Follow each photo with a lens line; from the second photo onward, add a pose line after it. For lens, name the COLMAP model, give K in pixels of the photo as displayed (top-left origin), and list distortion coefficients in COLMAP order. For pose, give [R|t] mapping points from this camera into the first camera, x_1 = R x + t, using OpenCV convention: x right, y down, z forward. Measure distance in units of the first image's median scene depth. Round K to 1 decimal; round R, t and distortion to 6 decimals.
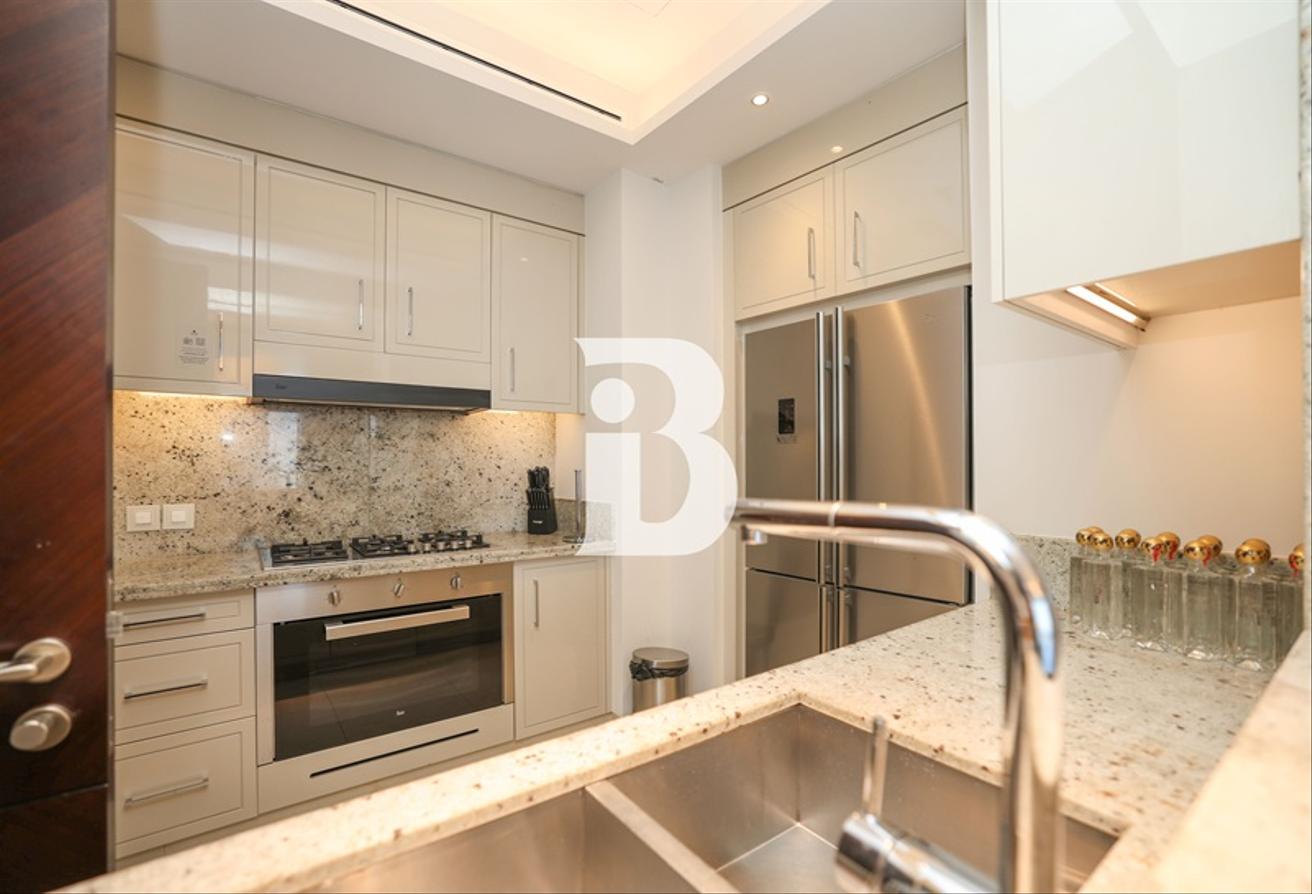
lens RADIAL K [[592.7, 0, 653.2], [0, 592.7, 452.3], [0, 0, 1]] dist [0.001566, 0.000537]
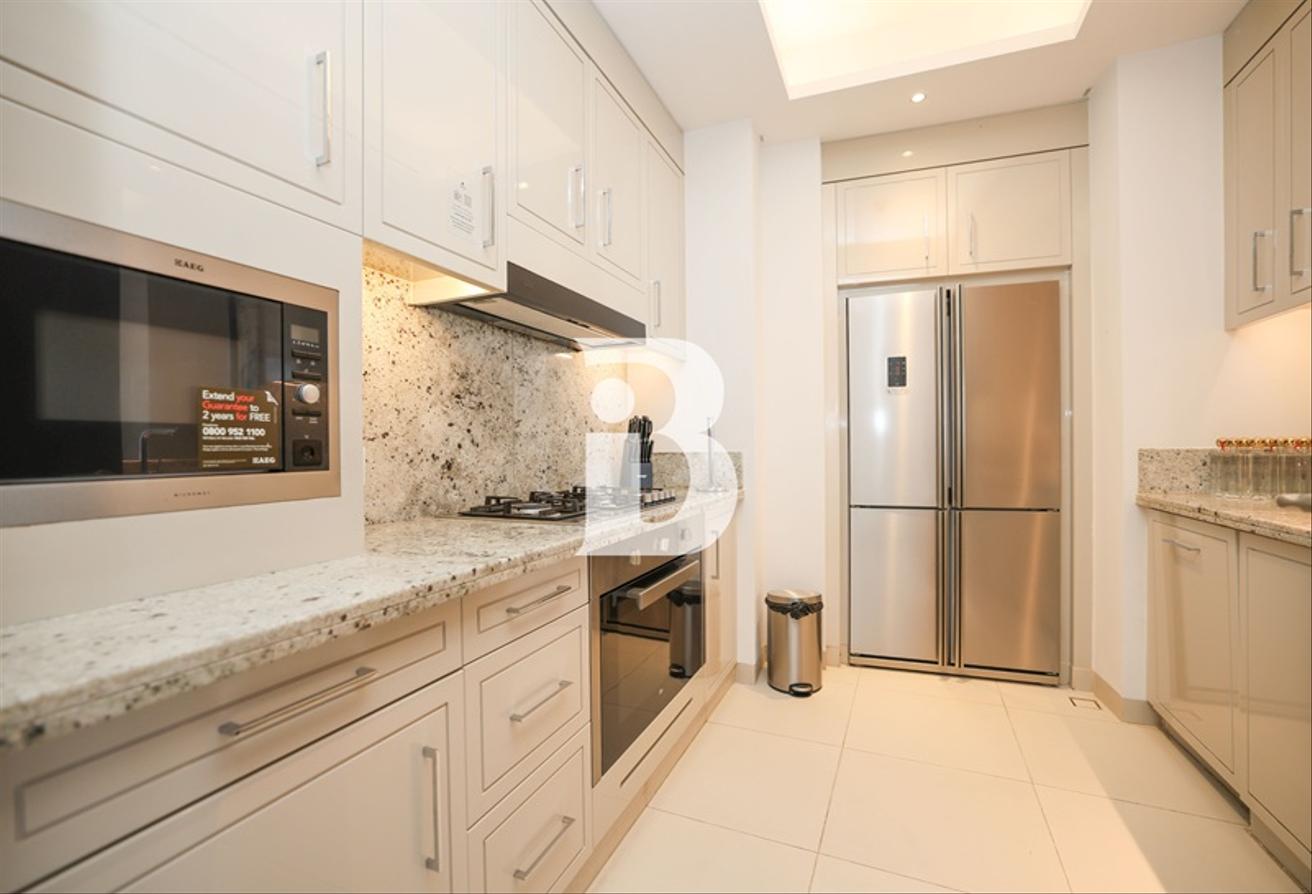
lens RADIAL K [[592.7, 0, 659.4], [0, 592.7, 439.6], [0, 0, 1]] dist [0.001566, 0.000537]
pose [[0.840177, -0.000154, 0.542313, -0.784802], [0.000549, 1.000000, -0.000566, 0.072534], [-0.542313, 0.000773, 0.840176, 0.257787]]
